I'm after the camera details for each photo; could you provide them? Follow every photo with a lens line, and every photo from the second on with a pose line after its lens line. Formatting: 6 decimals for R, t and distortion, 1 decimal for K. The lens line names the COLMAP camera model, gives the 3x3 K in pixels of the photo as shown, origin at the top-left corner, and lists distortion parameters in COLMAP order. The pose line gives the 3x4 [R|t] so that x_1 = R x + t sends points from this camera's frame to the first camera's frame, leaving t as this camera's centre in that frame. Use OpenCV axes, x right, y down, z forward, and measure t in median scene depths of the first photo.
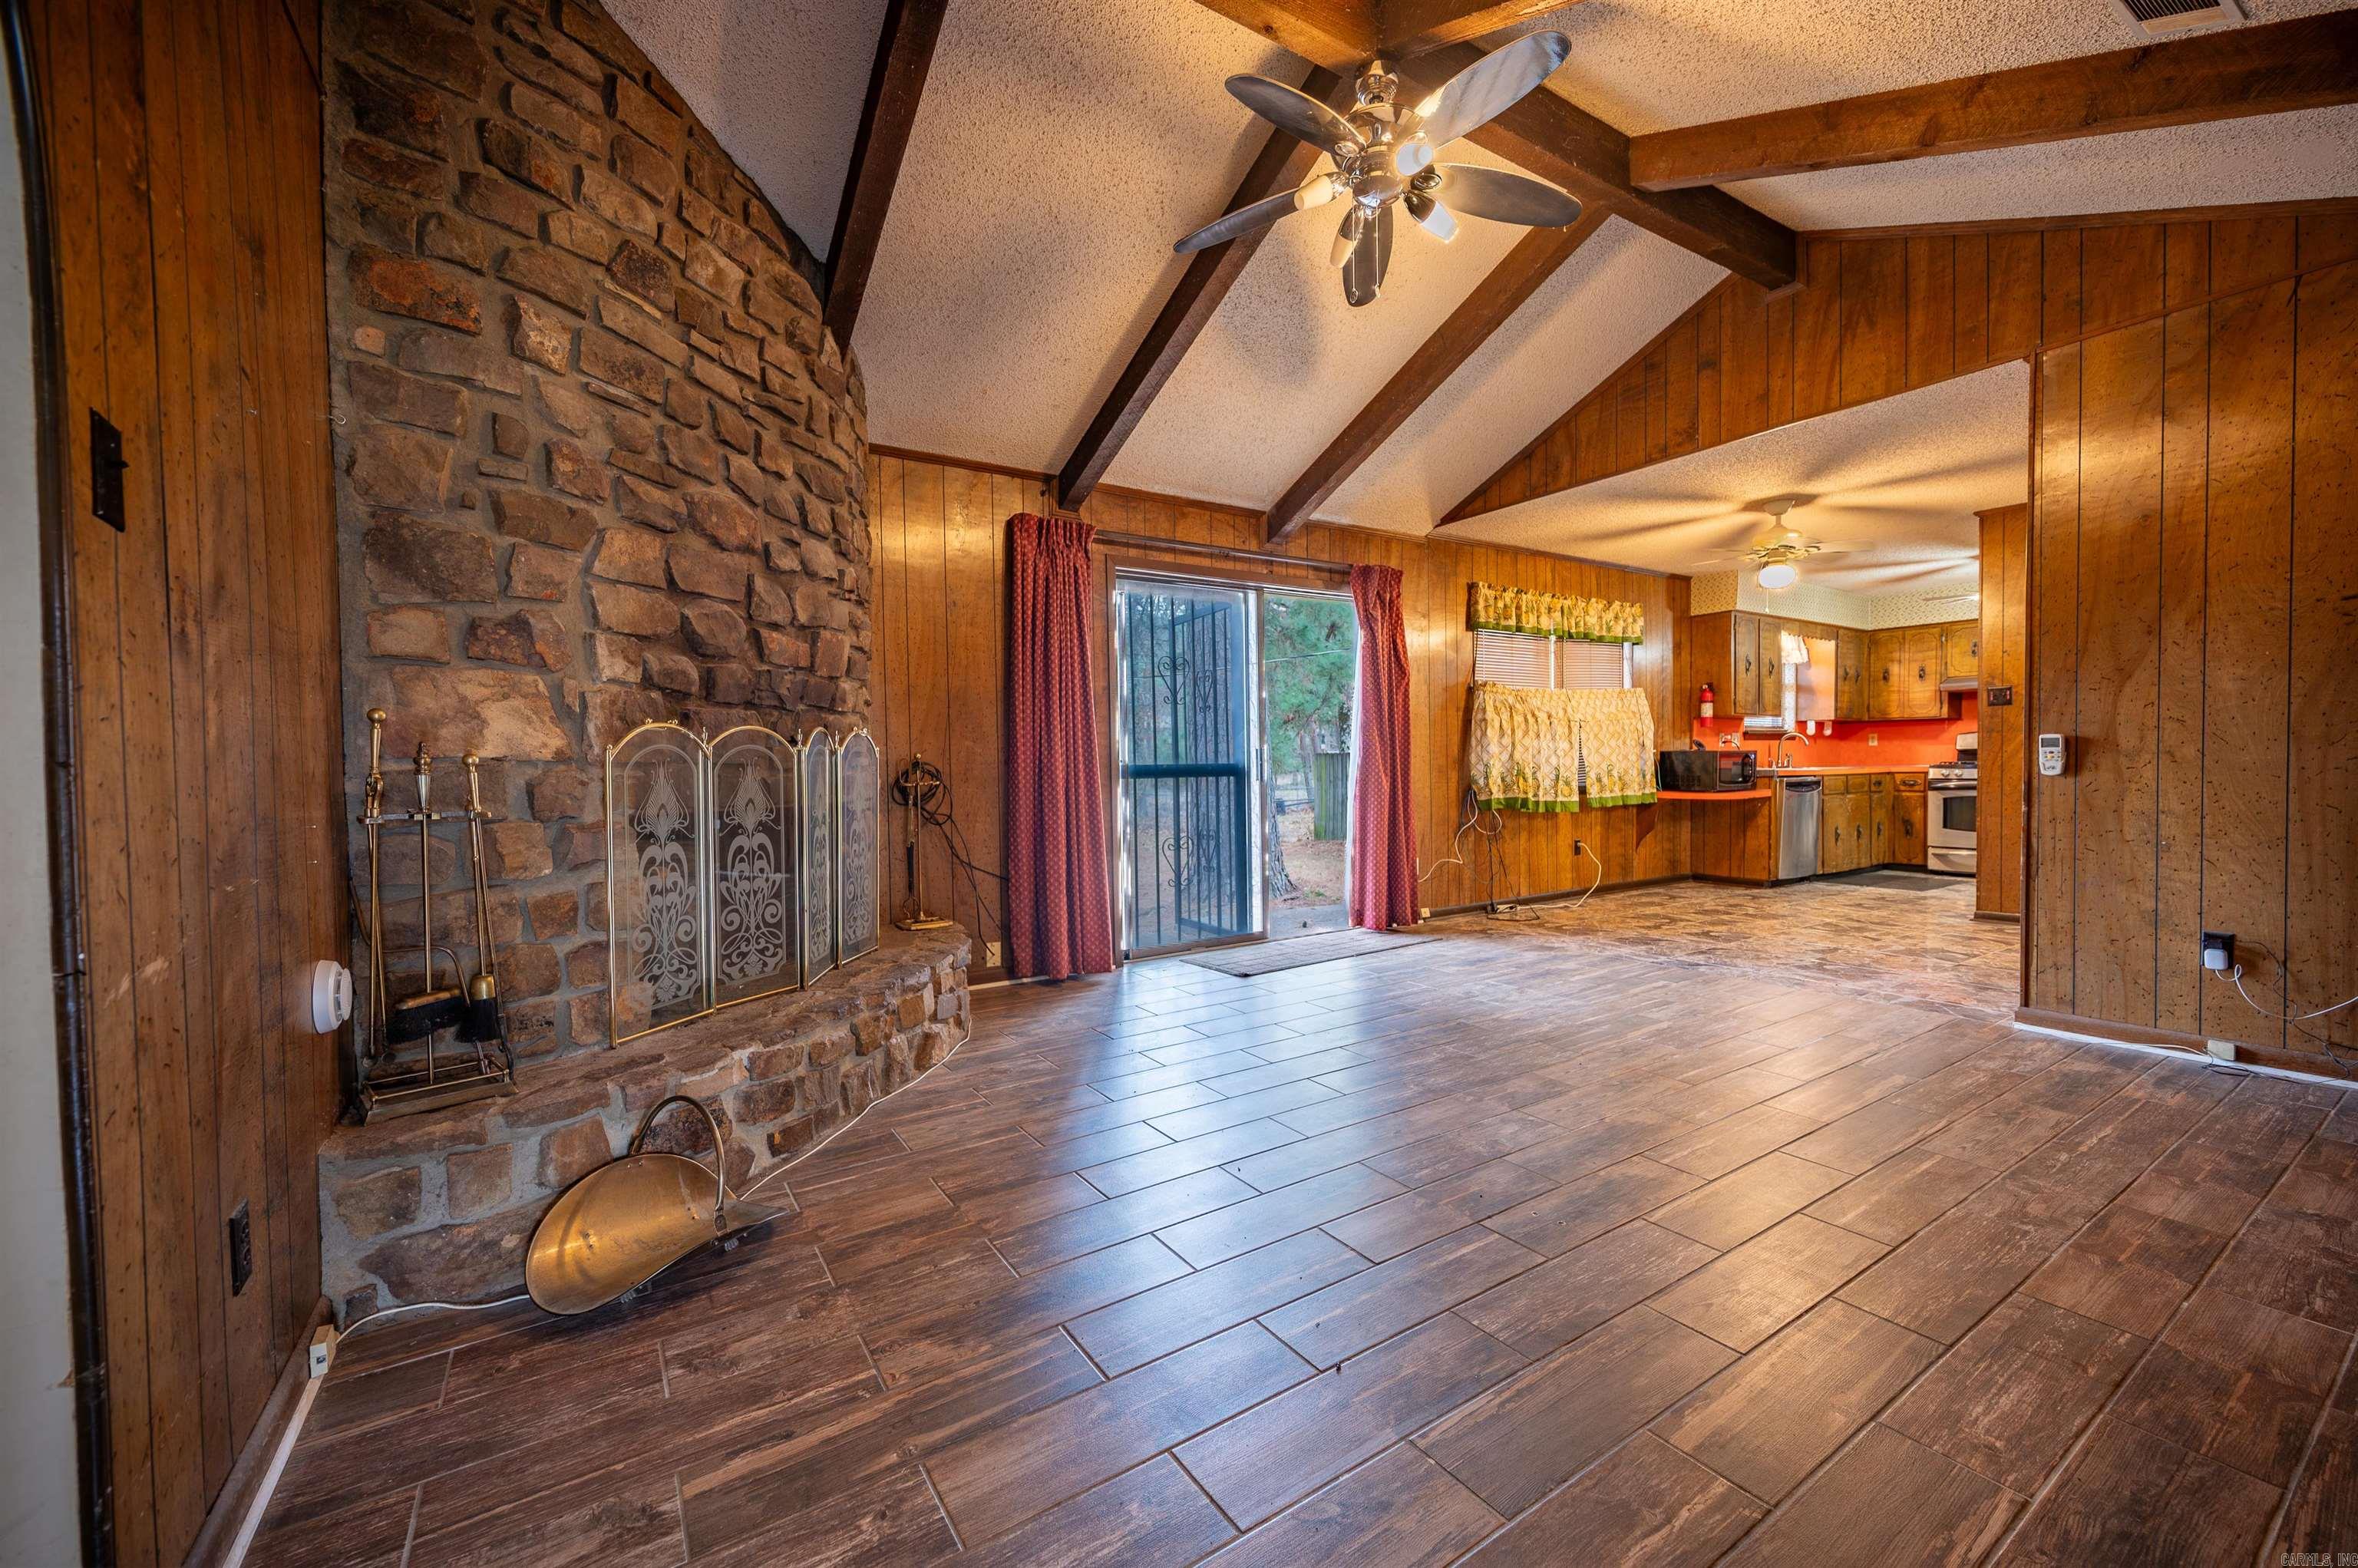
lens RADIAL K [[955.9, 0, 1177.4], [0, 955.9, 798.6], [0, 0, 1]] dist [-0.001807, 0.000097]
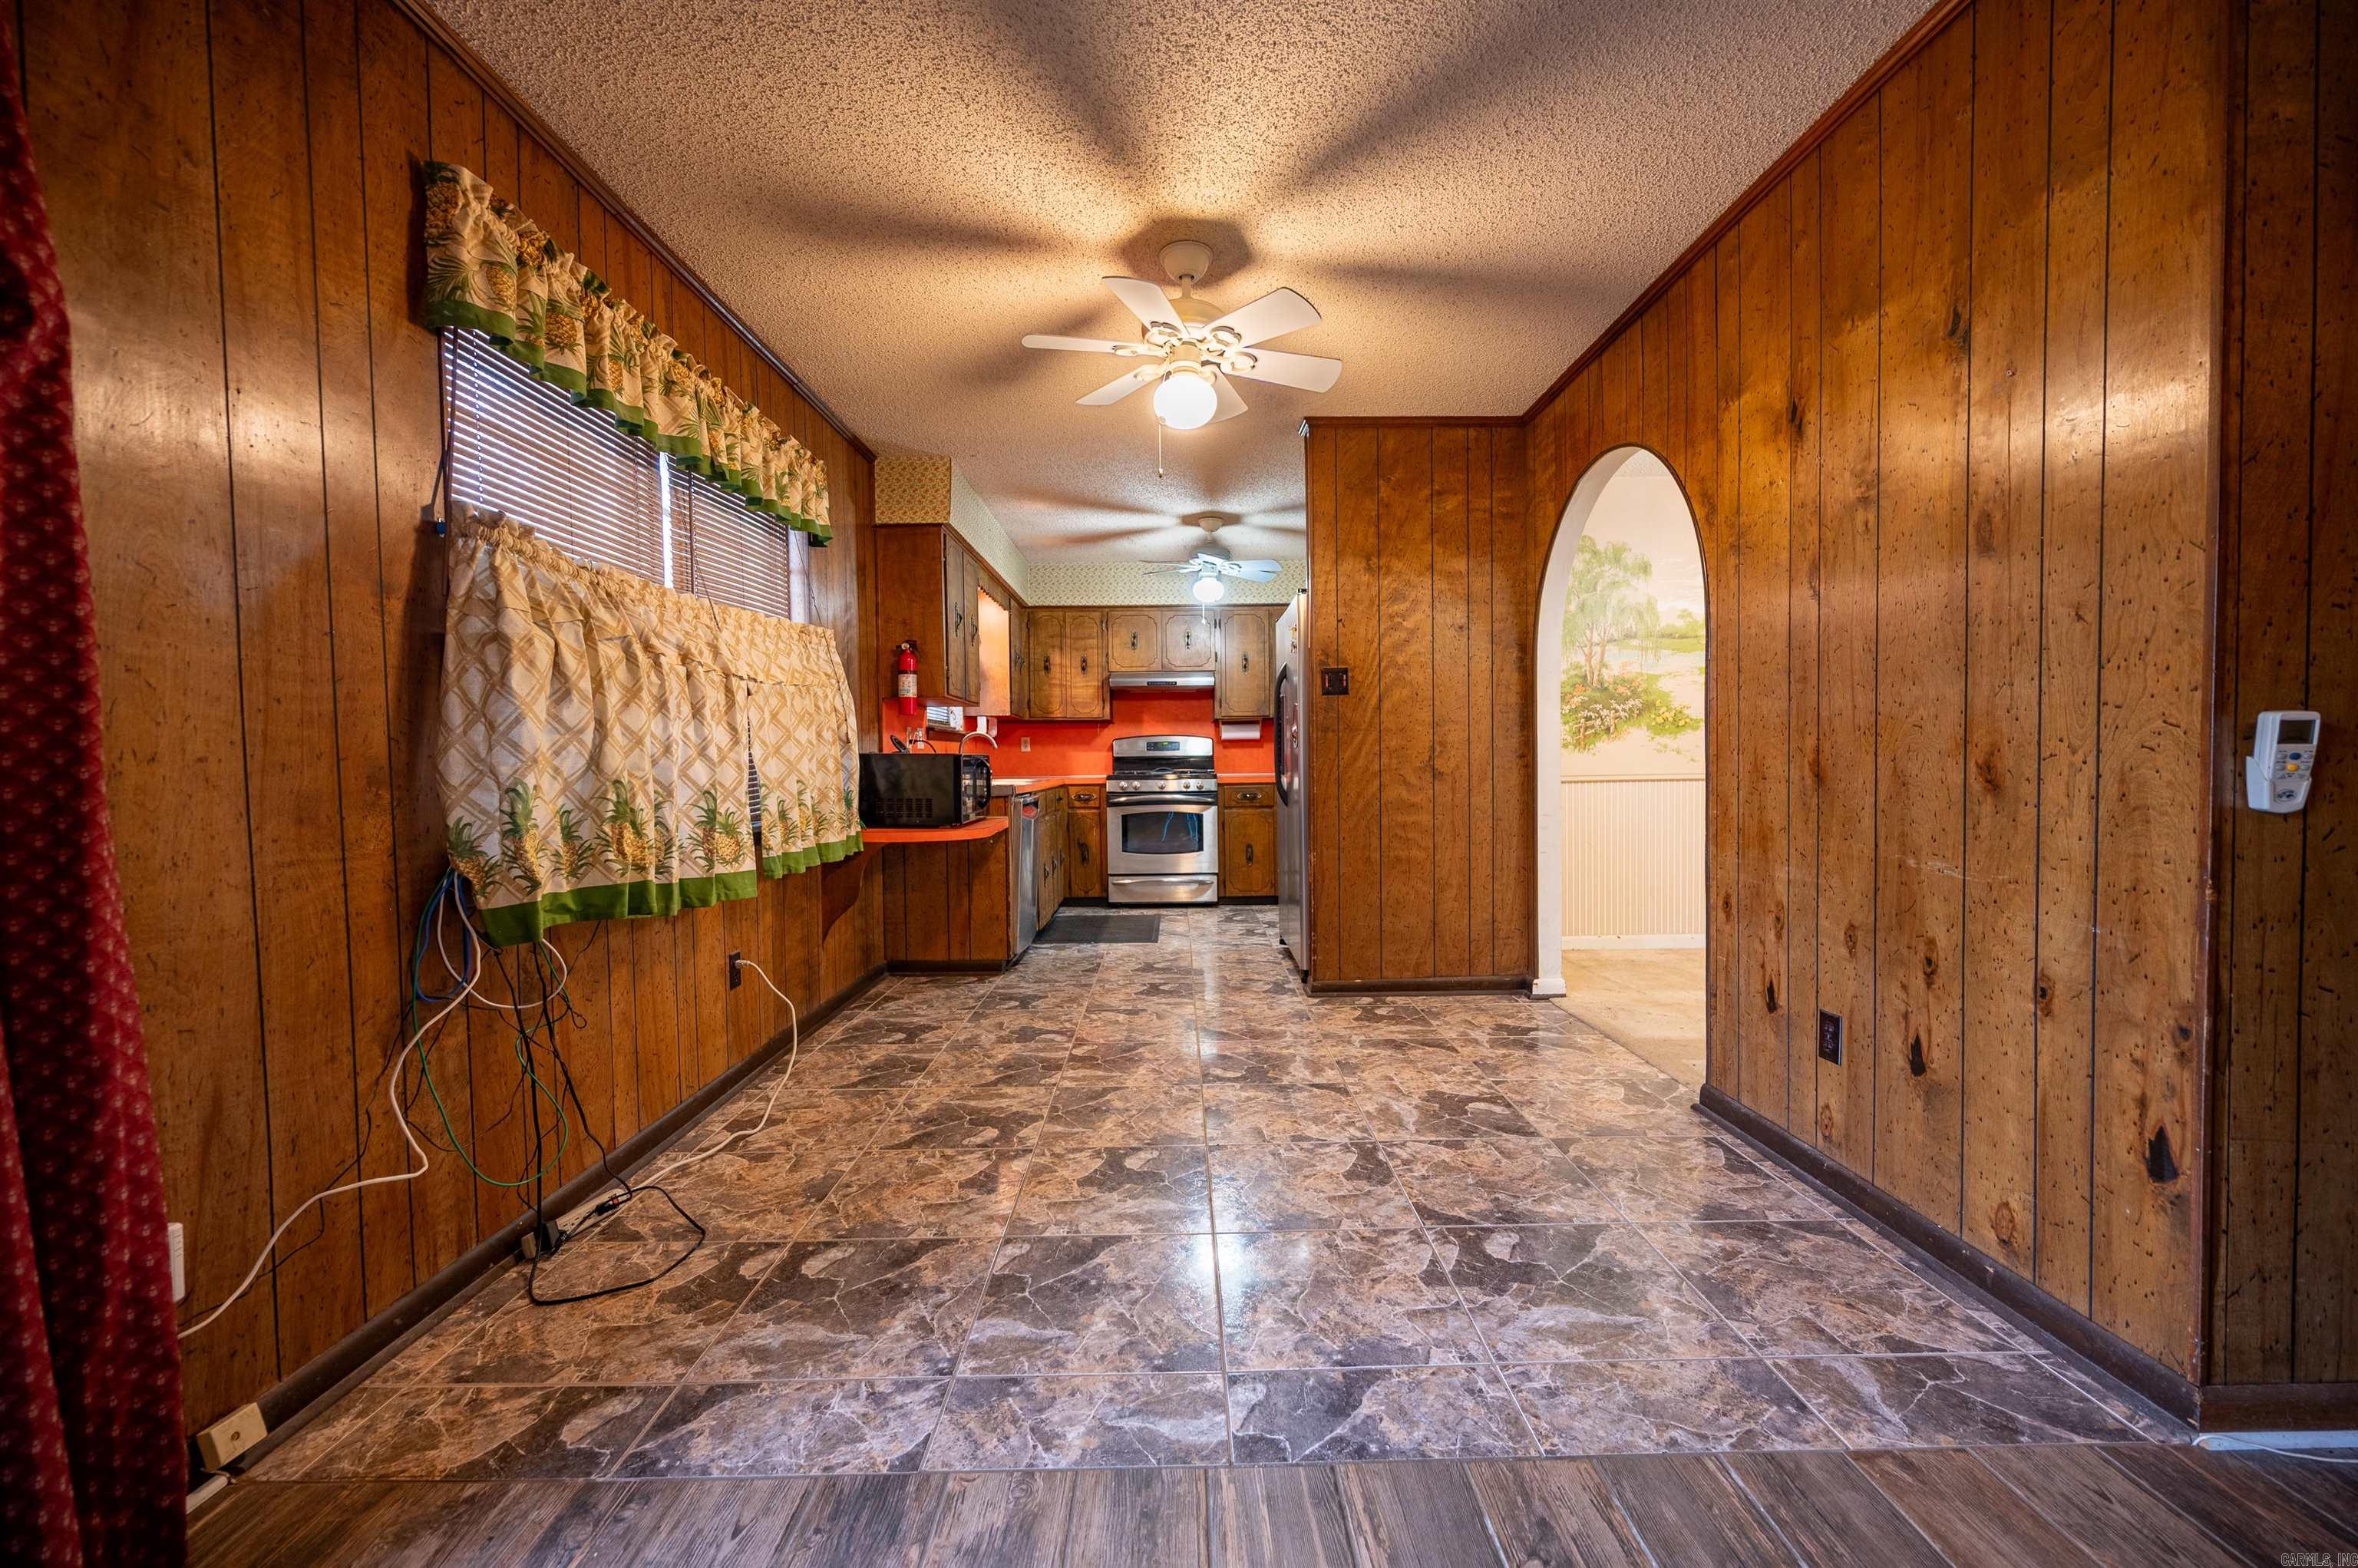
lens RADIAL K [[955.9, 0, 1198.1], [0, 955.9, 792.7], [0, 0, 1]] dist [-0.001807, 0.000097]
pose [[0.531652, -0.020311, 0.846719, 0.183488], [0.031540, 0.999494, 0.004172, -0.028471], [-0.846375, 0.024487, 0.532024, 0.656052]]
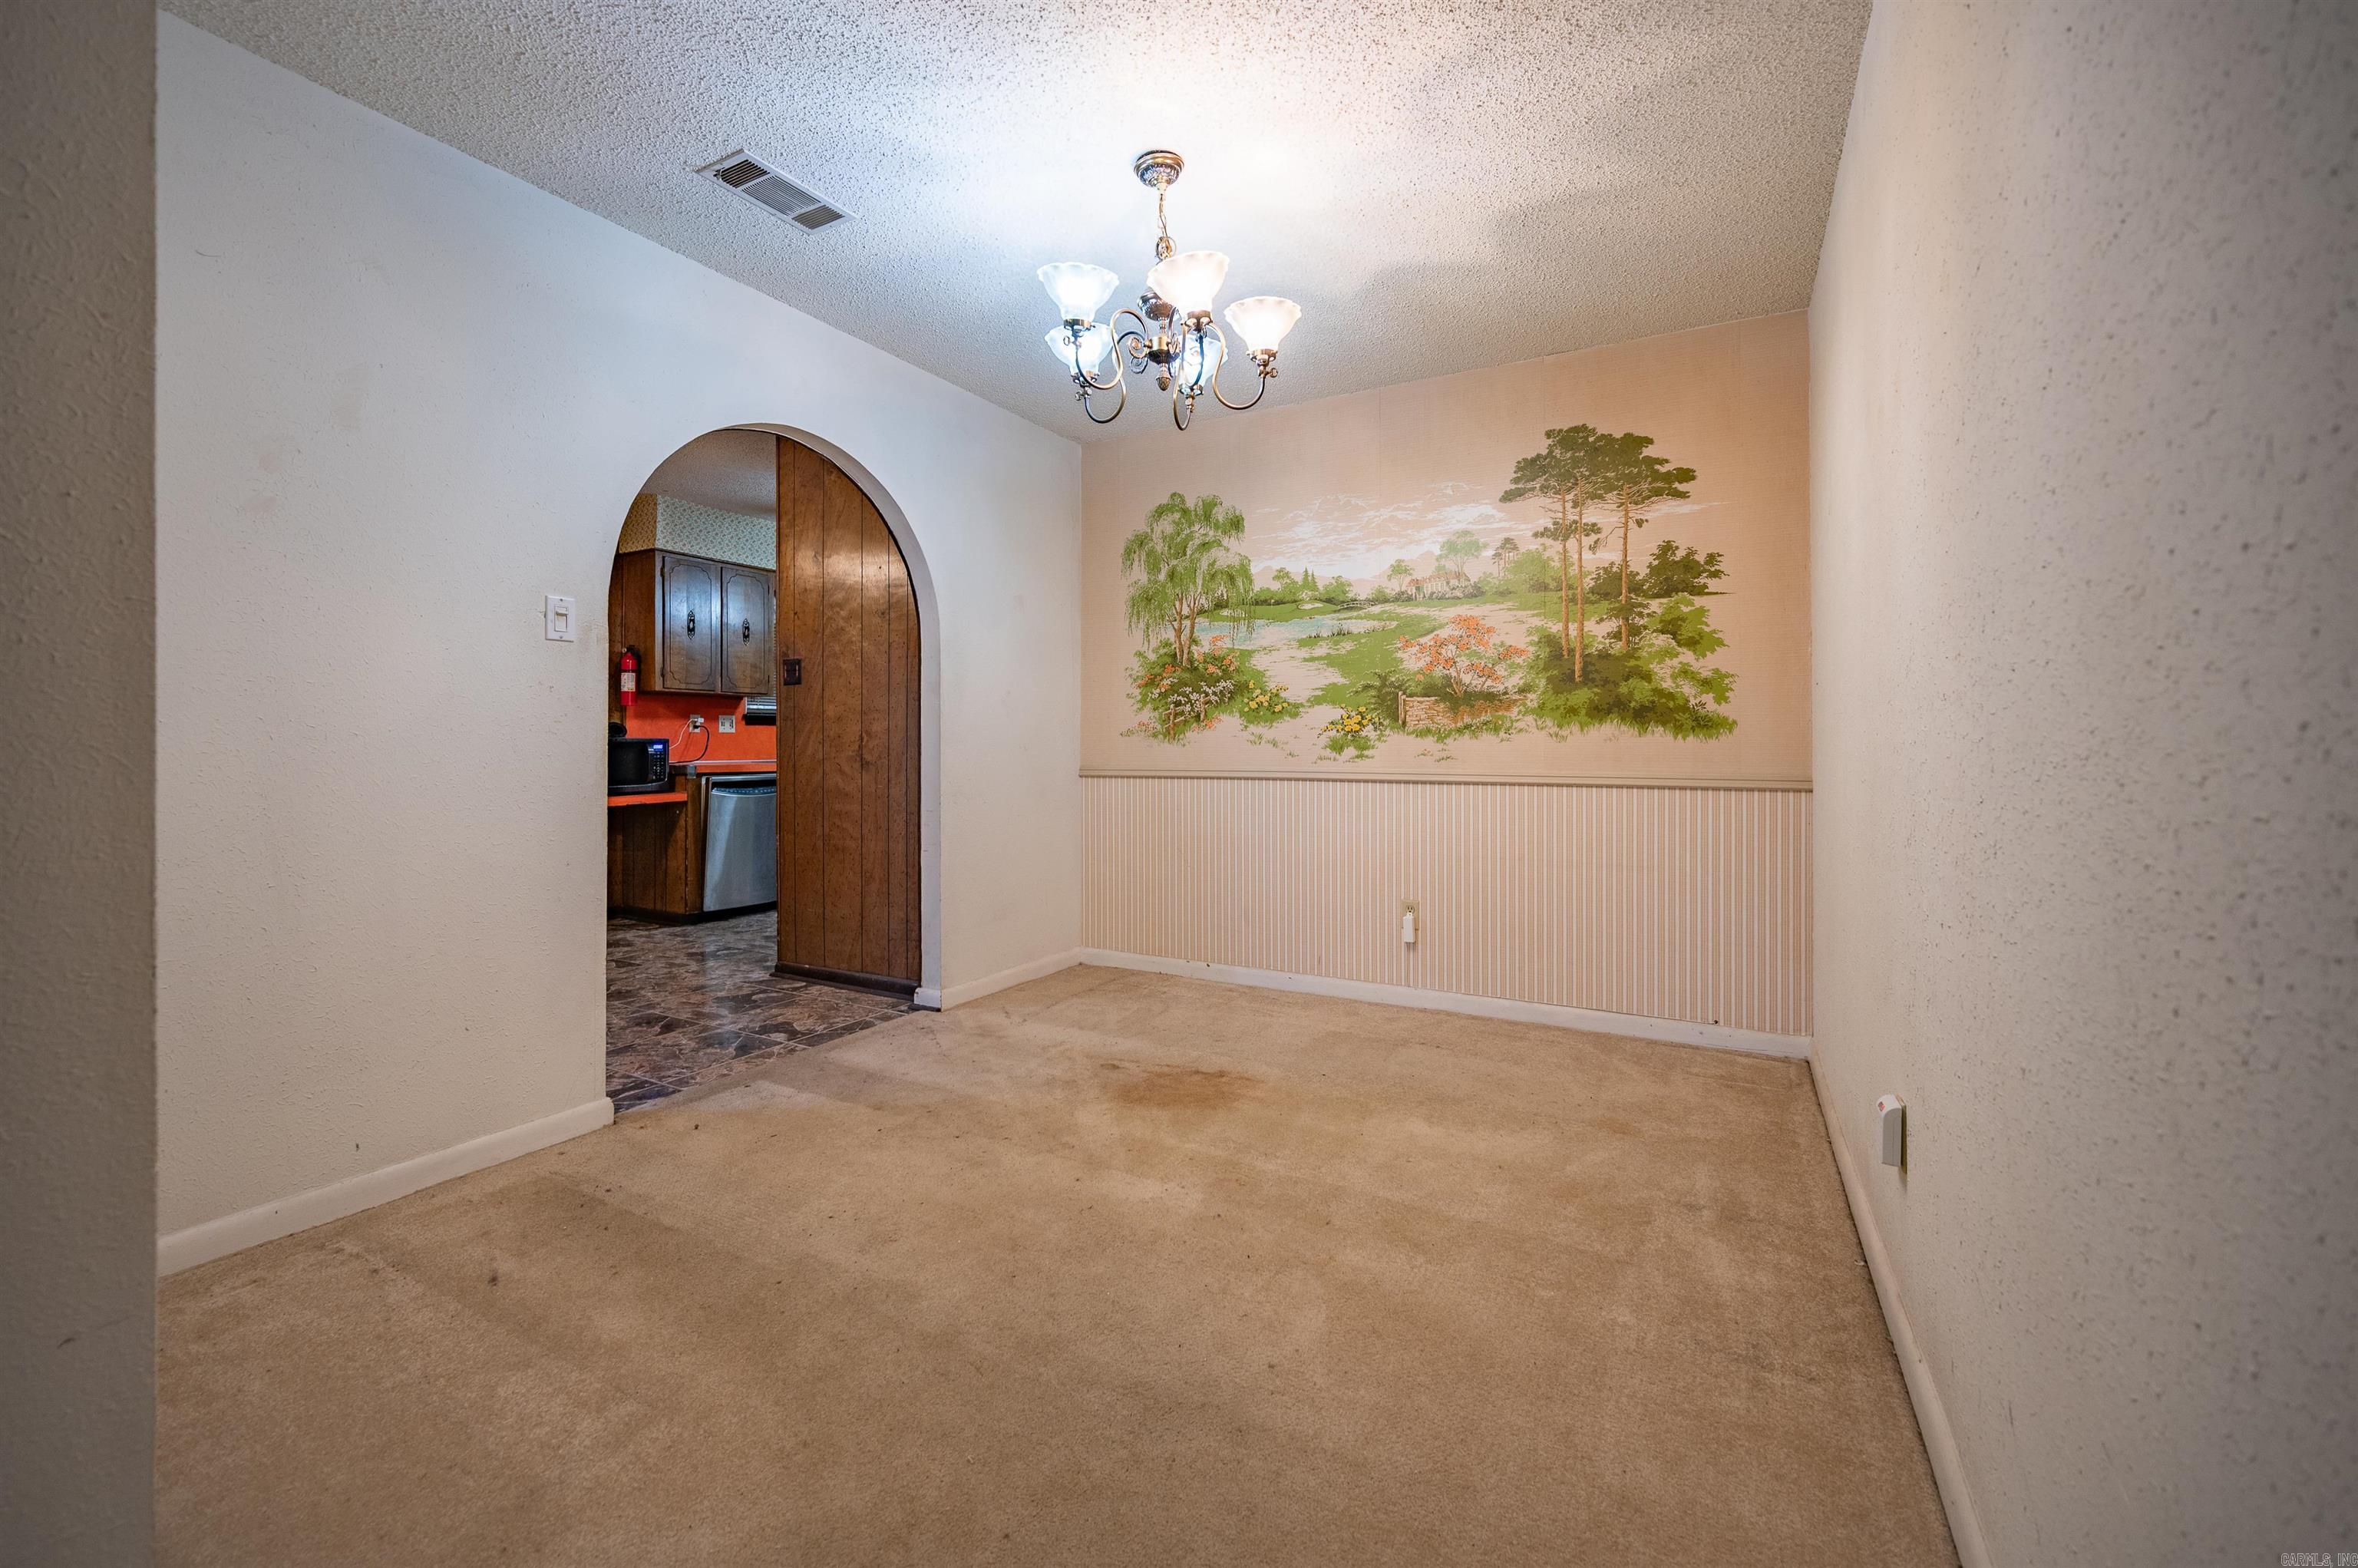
lens RADIAL K [[955.9, 0, 1202.7], [0, 955.9, 749.0], [0, 0, 1]] dist [-0.001807, 0.000097]
pose [[0.880915, 0.013848, 0.473072, 0.736874], [0.000932, 0.999519, -0.030994, -0.022902], [-0.473274, 0.027744, 0.880478, 0.180203]]
